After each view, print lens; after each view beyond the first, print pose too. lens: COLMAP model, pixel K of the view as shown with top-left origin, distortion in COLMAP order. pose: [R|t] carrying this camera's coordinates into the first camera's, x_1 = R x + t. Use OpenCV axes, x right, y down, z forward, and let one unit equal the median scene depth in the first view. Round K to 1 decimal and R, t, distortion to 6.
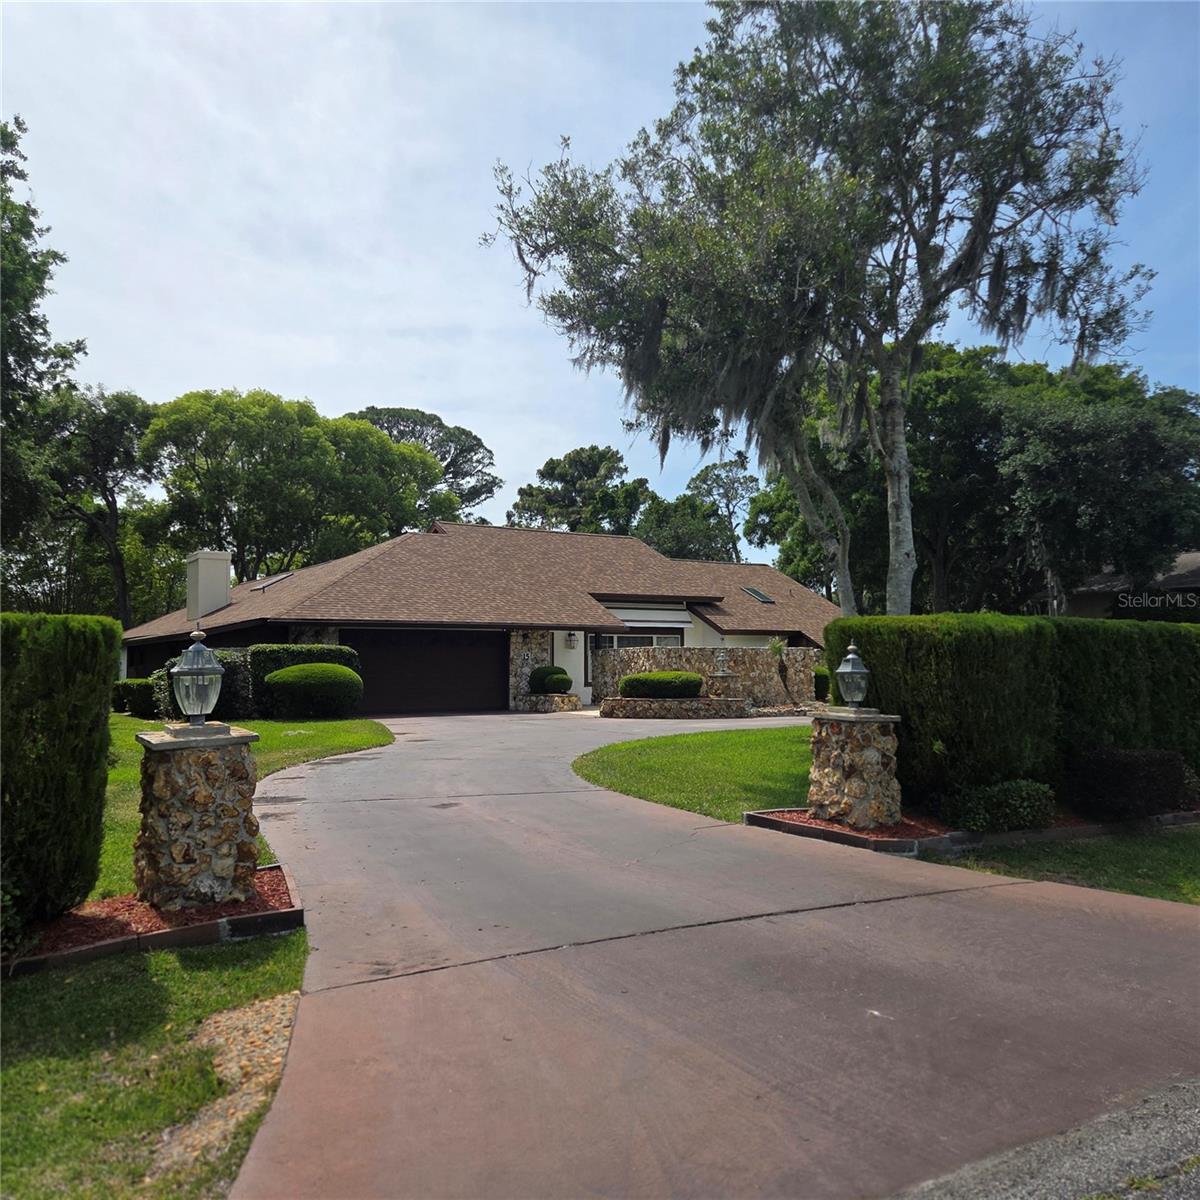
lens RADIAL K [[1074.1, 0, 585.2], [0, 1074.1, 581.4], [0, 0, 1]] dist [0.078085, -0.104387]
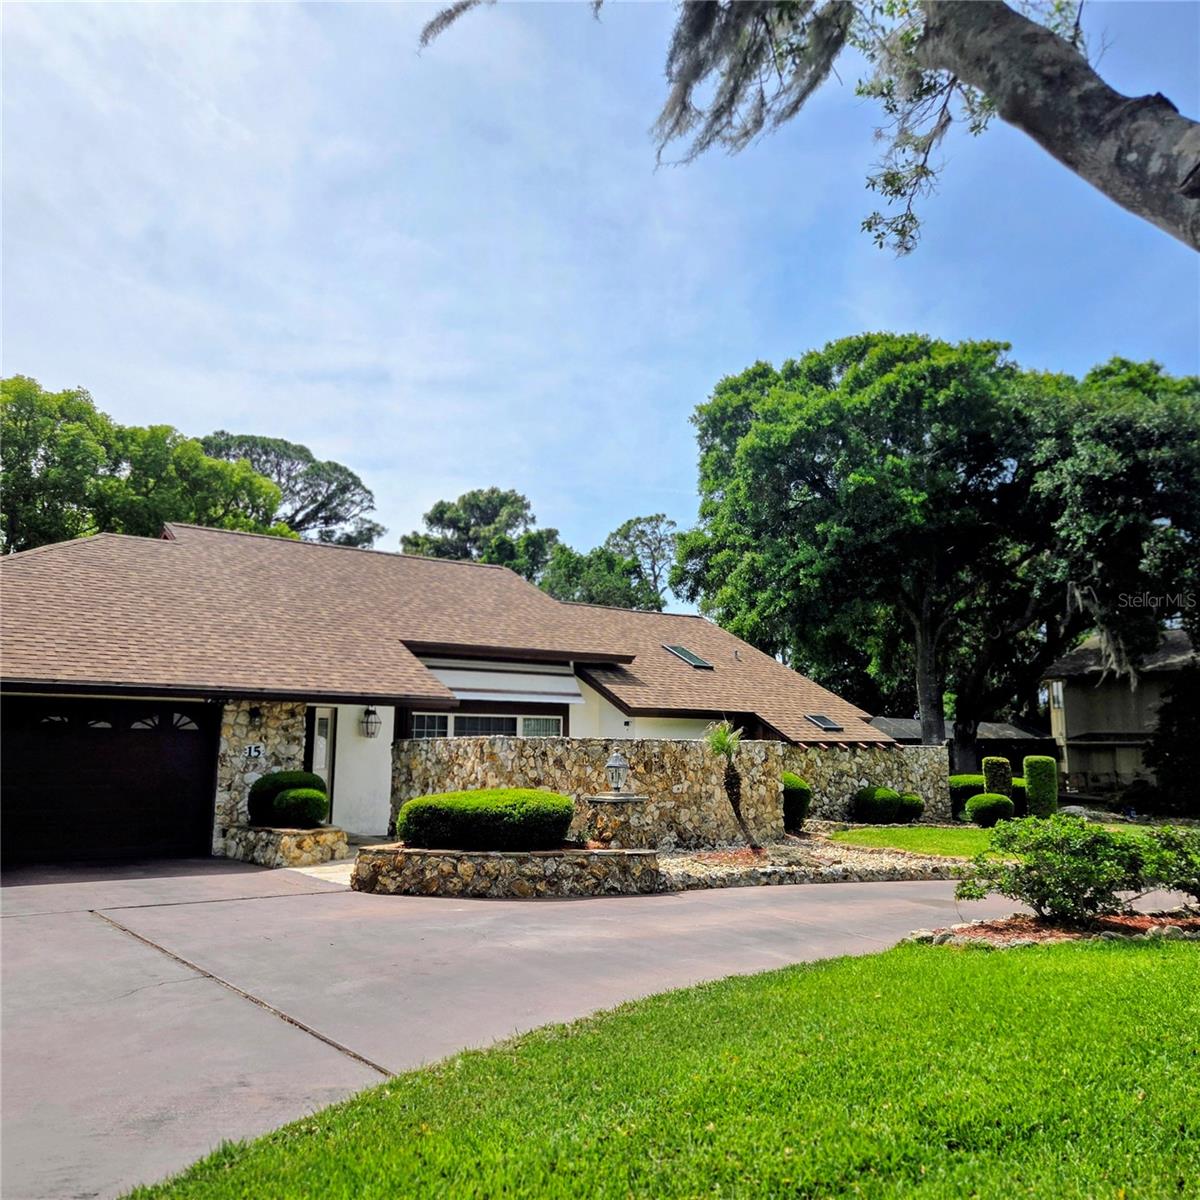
lens RADIAL K [[1074.1, 0, 585.2], [0, 1074.1, 581.4], [0, 0, 1]] dist [0.078085, -0.104387]
pose [[0.997639, 0.024667, 0.064090, 0.048895], [-0.019701, 0.996837, -0.076993, 0.016526], [-0.065786, 0.075549, 0.994970, 0.309836]]
